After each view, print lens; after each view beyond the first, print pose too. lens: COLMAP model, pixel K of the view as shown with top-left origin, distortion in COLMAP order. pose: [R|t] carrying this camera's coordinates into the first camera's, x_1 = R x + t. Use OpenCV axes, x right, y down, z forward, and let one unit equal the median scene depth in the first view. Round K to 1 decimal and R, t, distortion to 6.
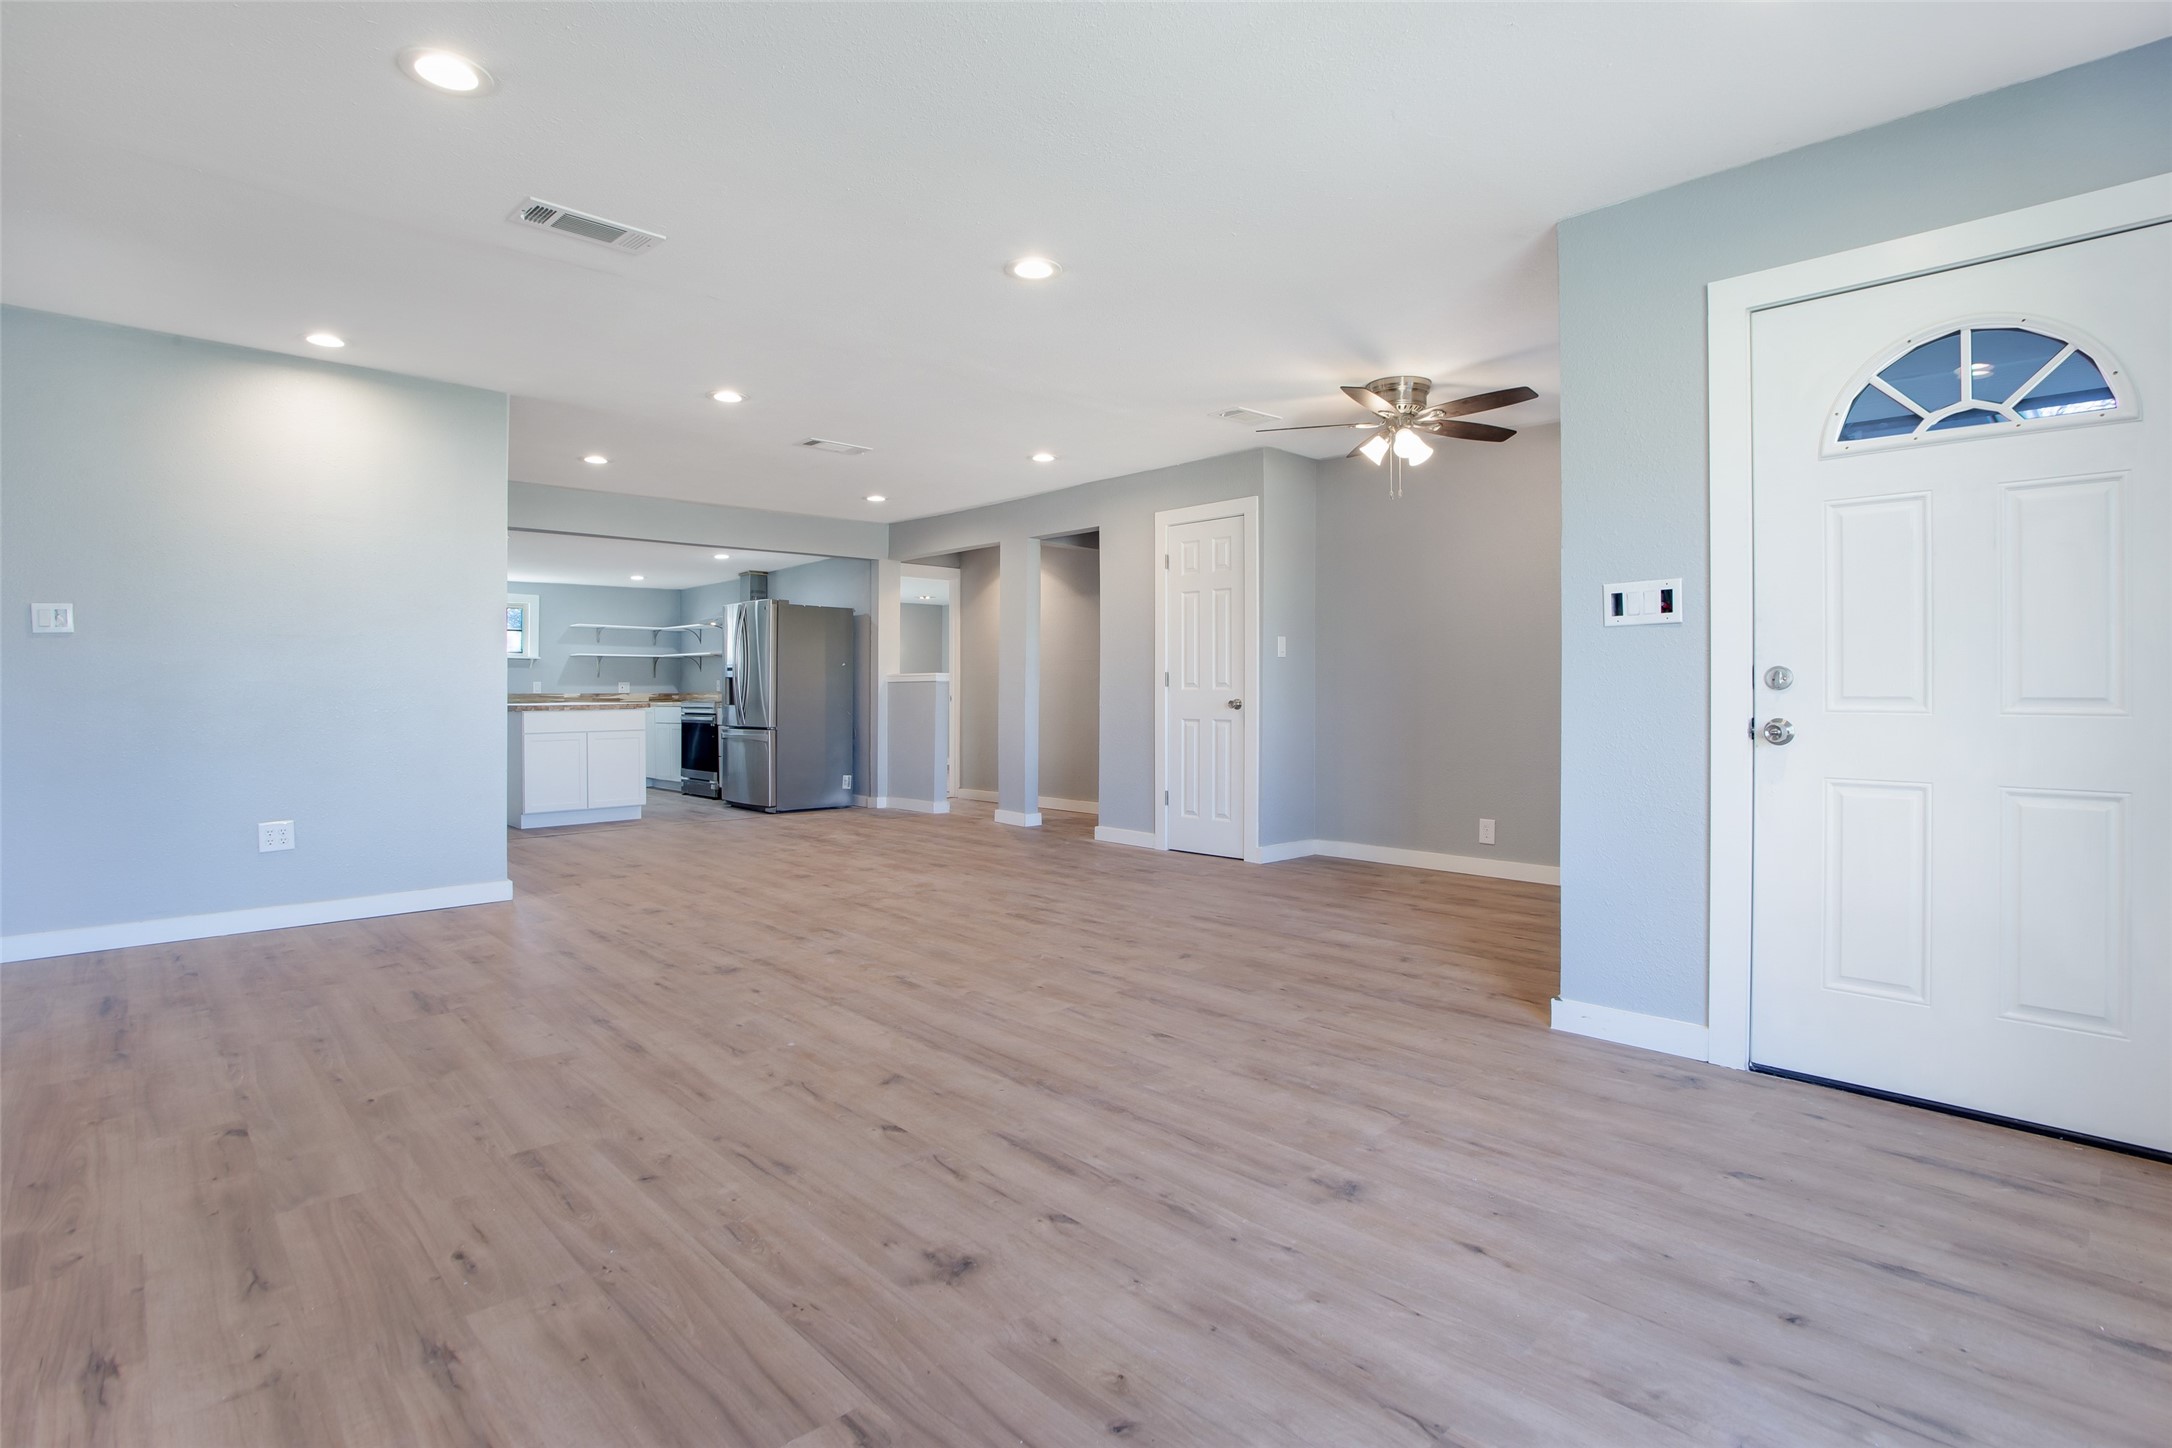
lens RADIAL K [[1001.5, 0, 1085.1], [0, 1001.5, 710.3], [0, 0, 1]] dist [-0.001942, 0.000882]
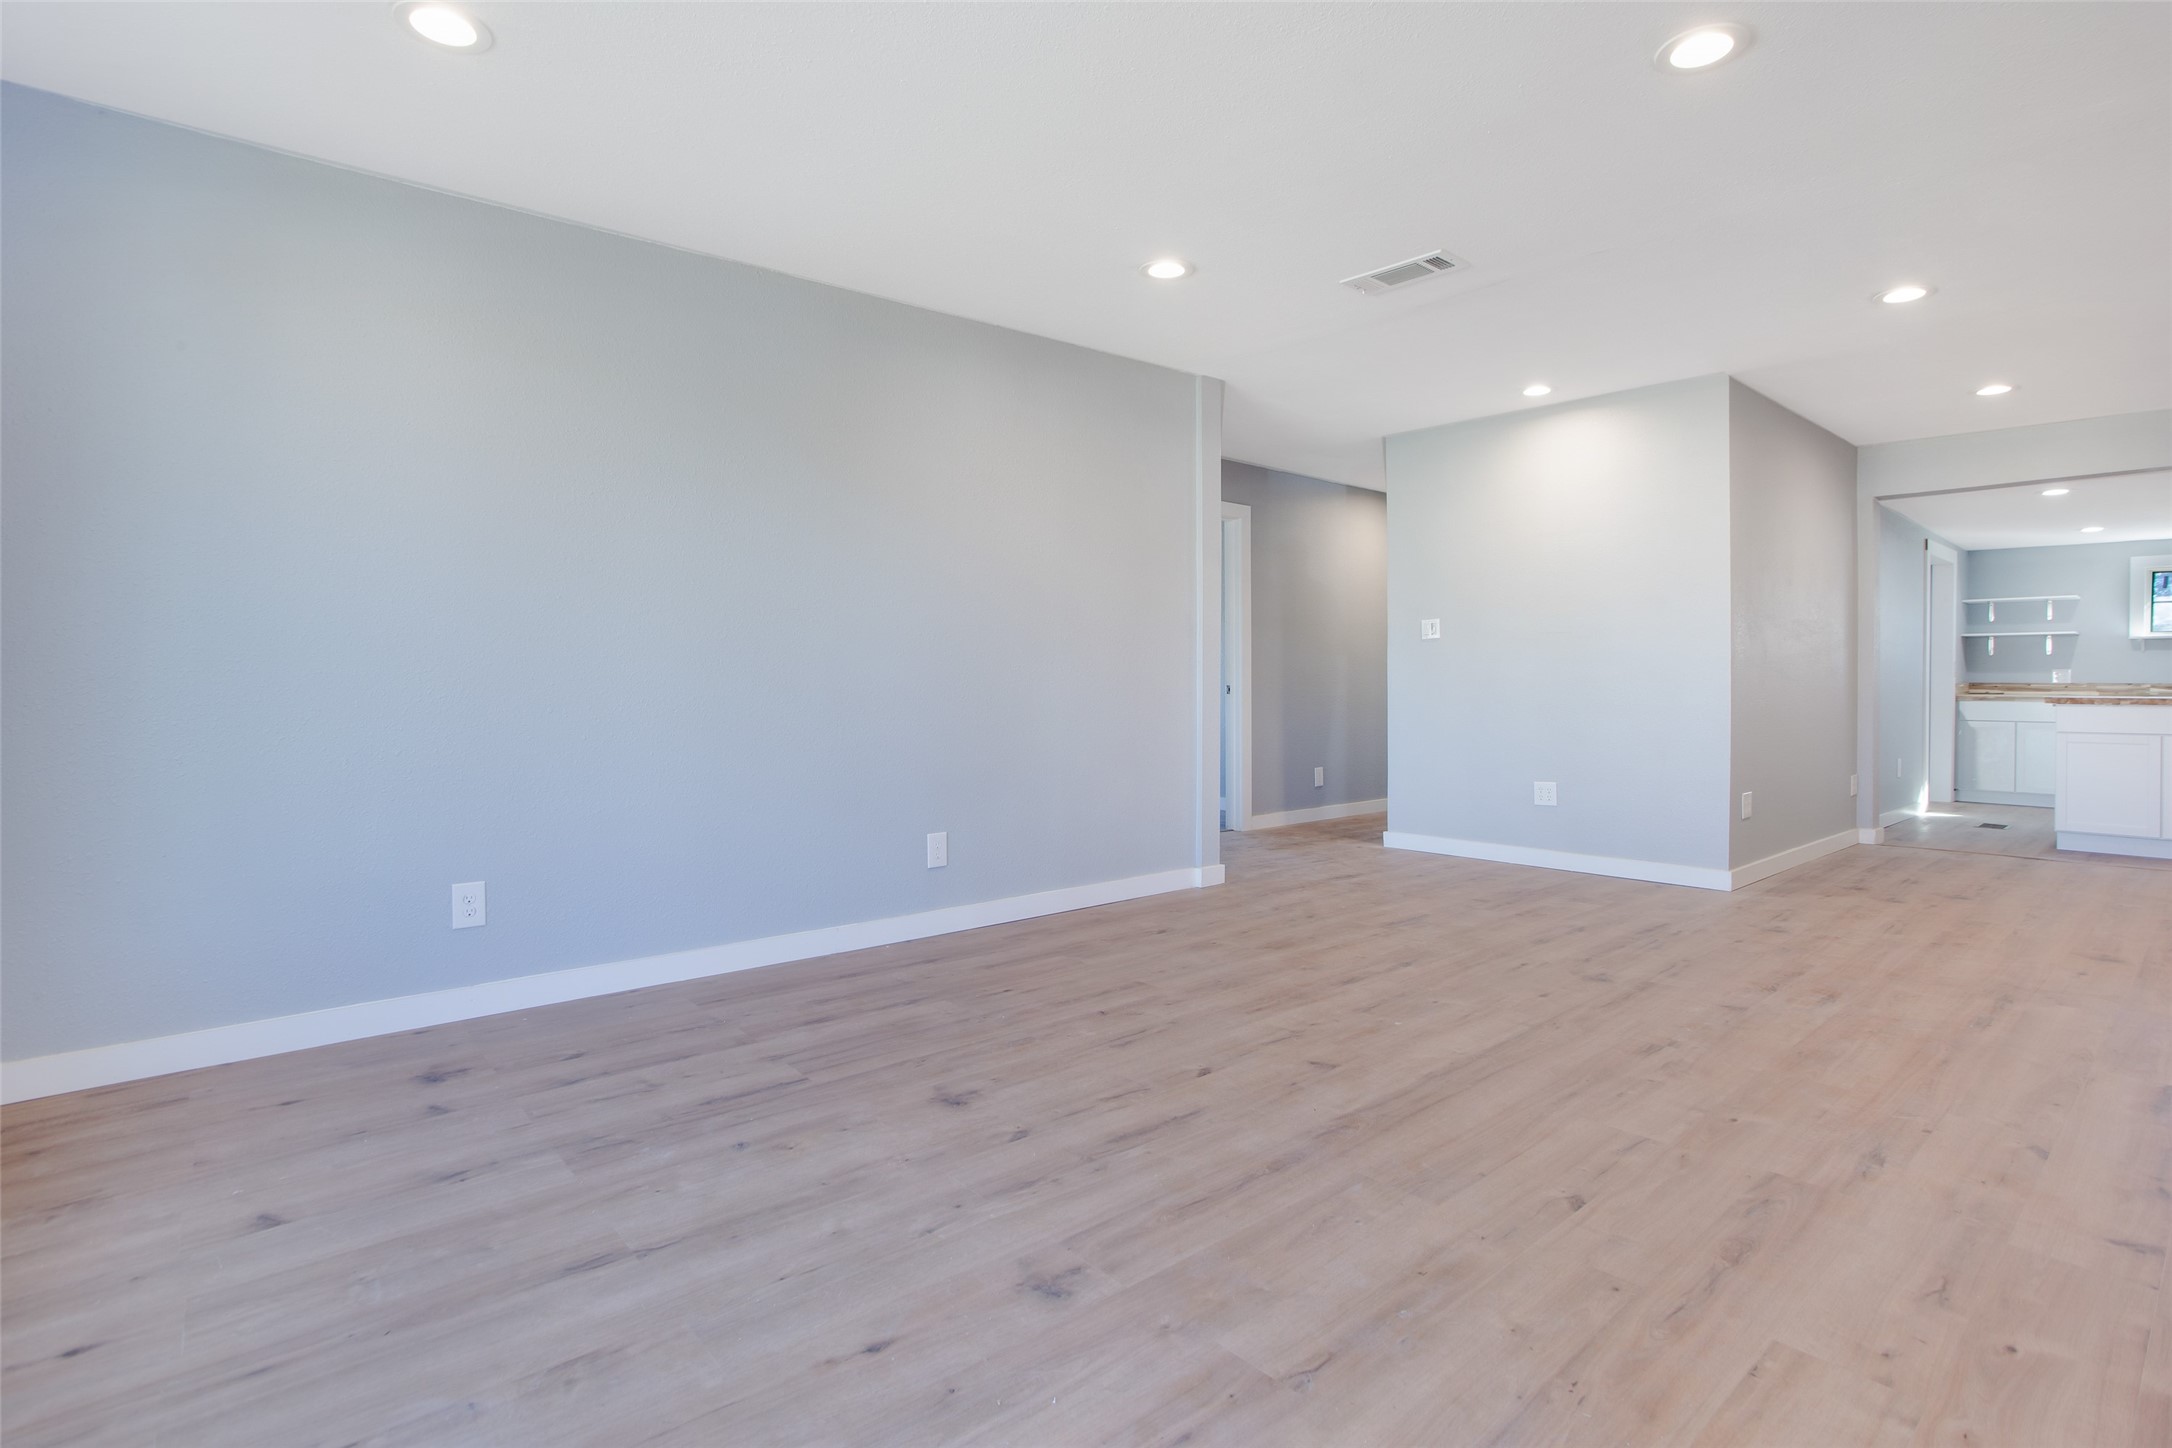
lens RADIAL K [[1065.6, 0, 1086.0], [0, 1065.6, 716.0], [0, 0, 1]] dist [0.001006, -0.000443]
pose [[-0.064222, 0.011510, -0.997869, 1.009405], [0.002776, 0.999932, 0.011355, 0.029620], [0.997932, -0.002041, -0.064249, 1.020330]]
